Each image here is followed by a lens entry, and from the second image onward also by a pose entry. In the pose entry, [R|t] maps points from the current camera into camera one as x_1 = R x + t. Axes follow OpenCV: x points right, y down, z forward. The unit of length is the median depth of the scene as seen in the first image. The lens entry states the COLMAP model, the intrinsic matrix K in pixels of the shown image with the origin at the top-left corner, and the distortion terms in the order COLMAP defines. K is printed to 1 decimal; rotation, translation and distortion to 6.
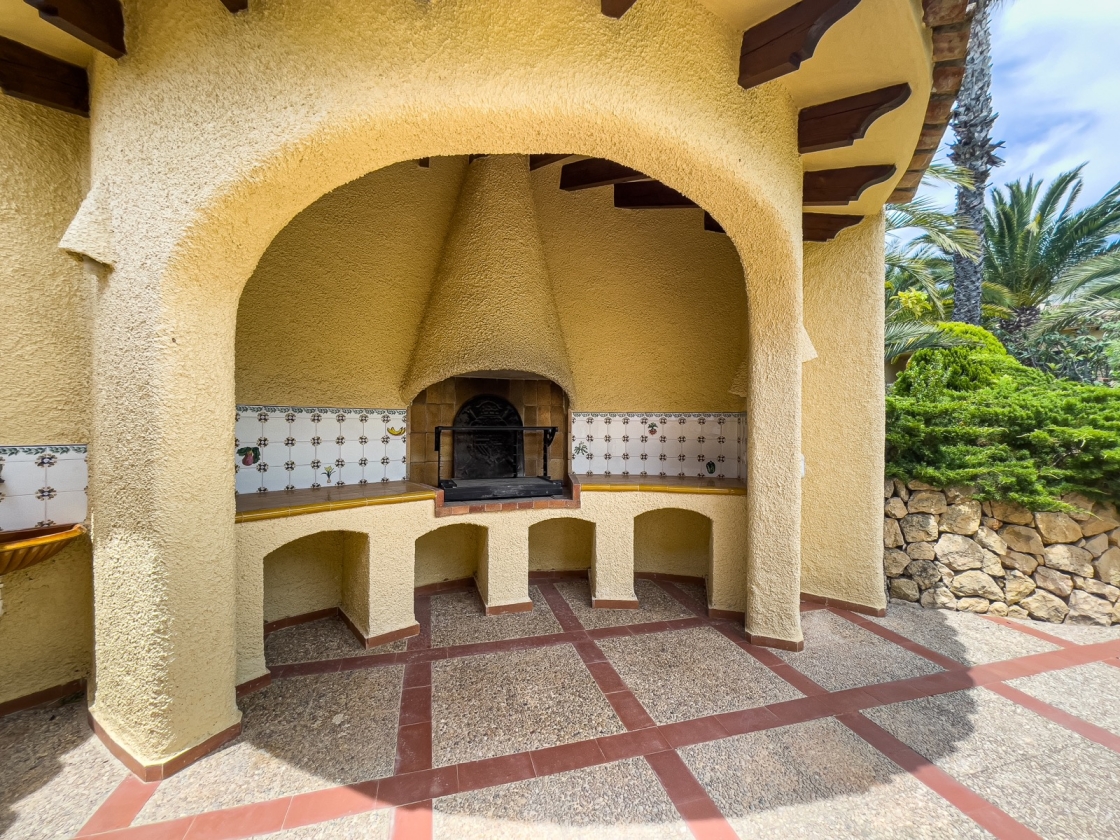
lens RADIAL K [[450.5, 0, 557.2], [0, 450.5, 425.0], [0, 0, 1]] dist [-0.009939, 0.005746]
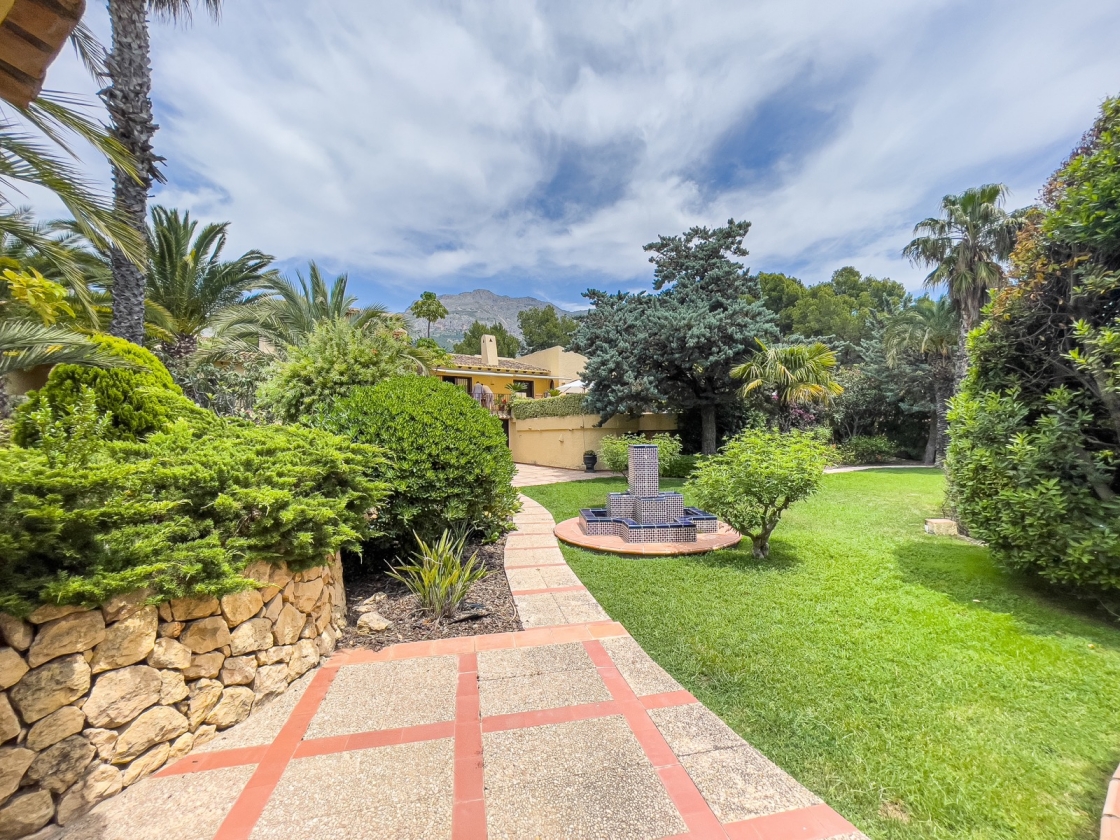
lens RADIAL K [[450.5, 0, 557.2], [0, 450.5, 425.0], [0, 0, 1]] dist [-0.009939, 0.005746]
pose [[0.066514, 0.010227, 0.997733, 0.268484], [0.022435, 0.999679, -0.011743, -0.088210], [-0.997533, 0.023165, 0.066263, 0.306776]]
